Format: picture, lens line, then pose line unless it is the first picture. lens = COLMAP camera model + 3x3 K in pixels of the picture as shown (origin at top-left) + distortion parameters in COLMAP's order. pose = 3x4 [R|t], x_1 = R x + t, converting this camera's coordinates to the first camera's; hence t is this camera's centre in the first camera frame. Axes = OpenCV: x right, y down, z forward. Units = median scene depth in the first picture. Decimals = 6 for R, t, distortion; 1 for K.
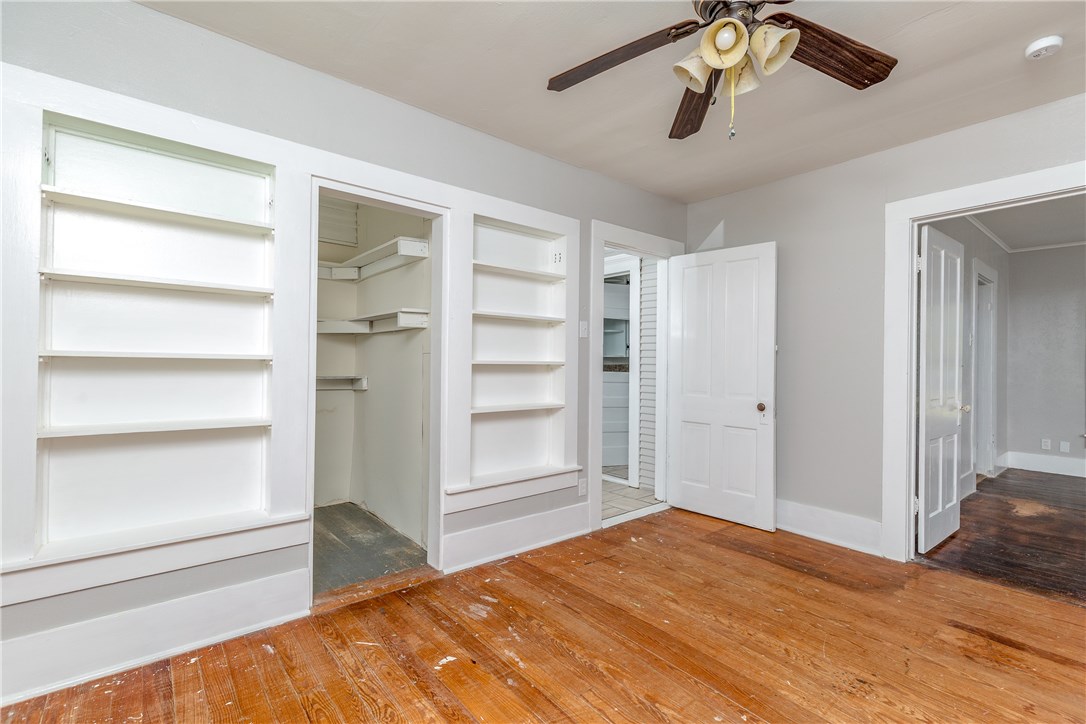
lens RADIAL K [[486.1, 0, 543.1], [0, 486.1, 359.7], [0, 0, 1]] dist [0.007975, -0.001259]
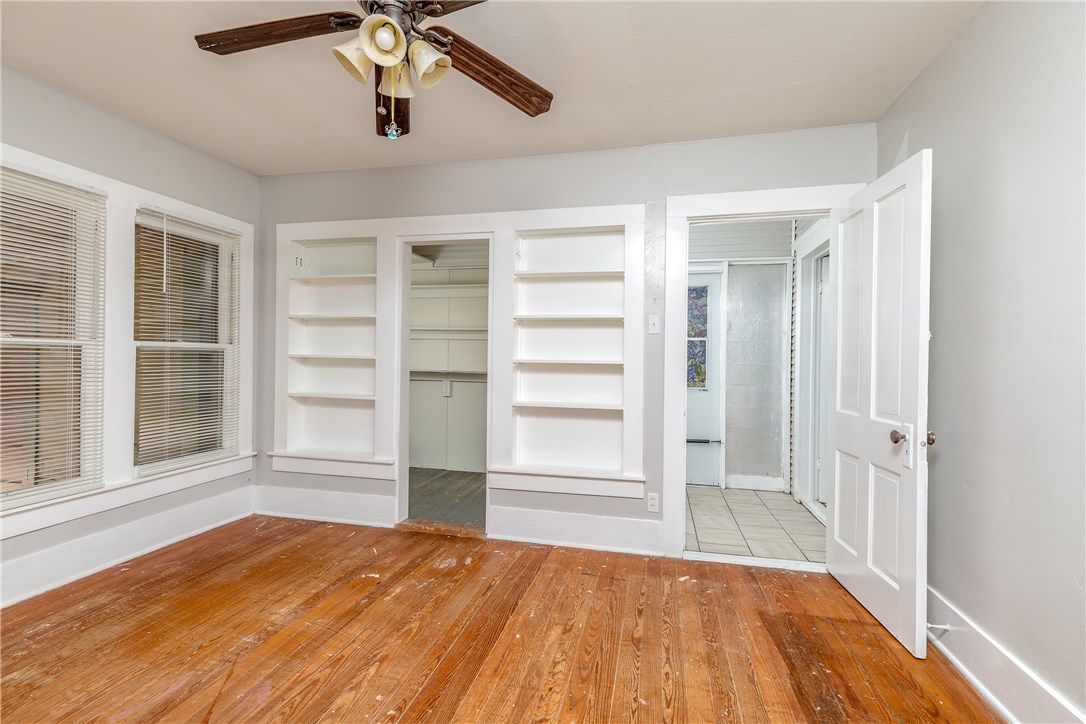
lens RADIAL K [[486.1, 0, 548.5], [0, 486.1, 360.7], [0, 0, 1]] dist [0.007975, -0.001259]
pose [[0.610418, -0.001774, -0.792078, 0.993564], [-0.003552, 0.999981, -0.004976, 0.013215], [0.792072, 0.005851, 0.610400, 0.456112]]
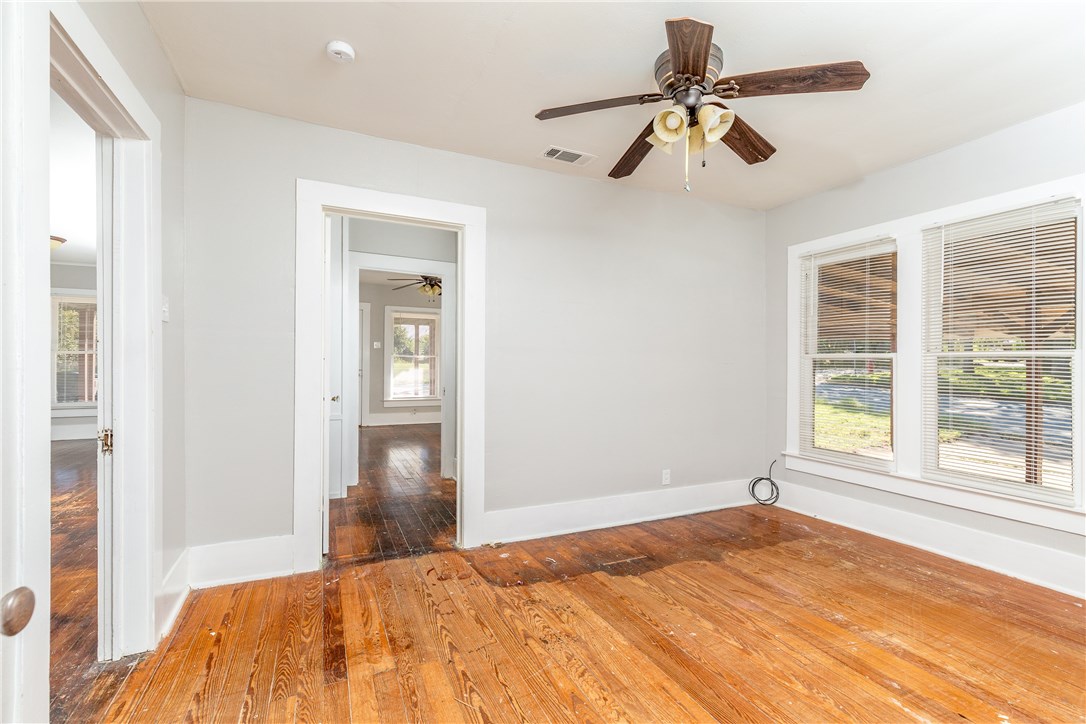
lens RADIAL K [[486.1, 0, 545.1], [0, 486.1, 360.7], [0, 0, 1]] dist [0.007975, -0.001259]
pose [[-0.968616, -0.016514, 0.248011, 0.304551], [-0.016292, 0.999863, 0.002946, 0.001629], [-0.248026, -0.001187, -0.968753, 1.673556]]
